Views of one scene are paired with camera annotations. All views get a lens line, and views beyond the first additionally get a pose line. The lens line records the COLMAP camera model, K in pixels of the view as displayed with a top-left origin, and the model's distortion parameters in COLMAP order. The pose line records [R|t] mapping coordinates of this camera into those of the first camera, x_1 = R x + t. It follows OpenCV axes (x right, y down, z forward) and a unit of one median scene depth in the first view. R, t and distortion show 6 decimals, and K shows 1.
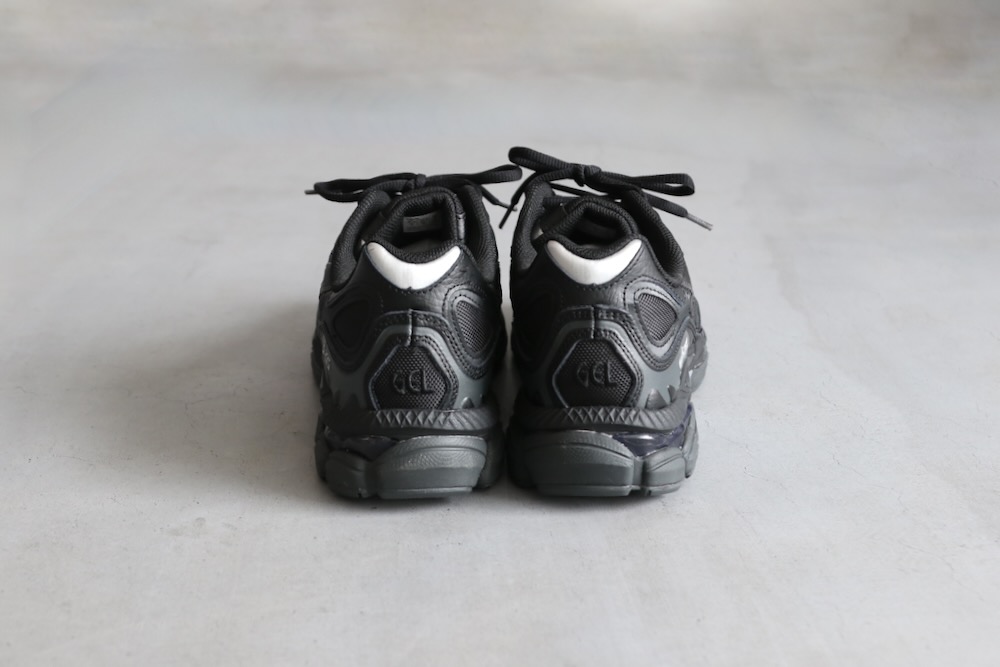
lens RADIAL K [[1296.0, 0, 500.0], [0, 1296.0, 333.5], [0, 0, 1]] dist [-0.032064, -0.076299]
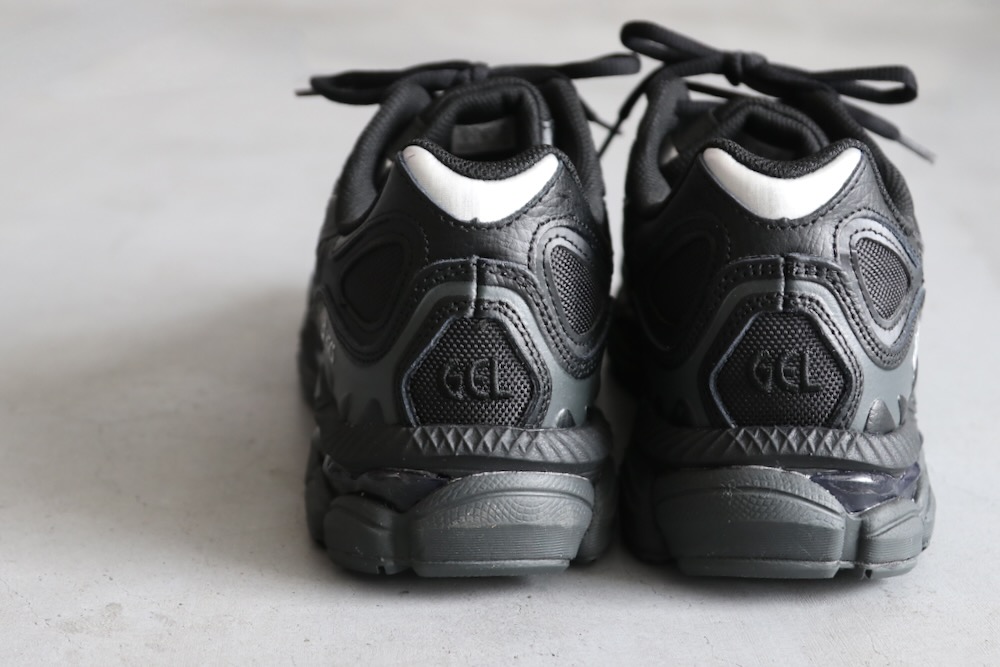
lens RADIAL K [[1642.4, 0, 500.0], [0, 1642.4, 333.5], [0, 0, 1]] dist [-0.028847, -0.021103]
pose [[0.999808, 0.015954, -0.011417, -0.047352], [-0.016315, 0.999346, -0.032264, 0.039828], [0.010894, 0.032445, 0.999414, 0.243445]]
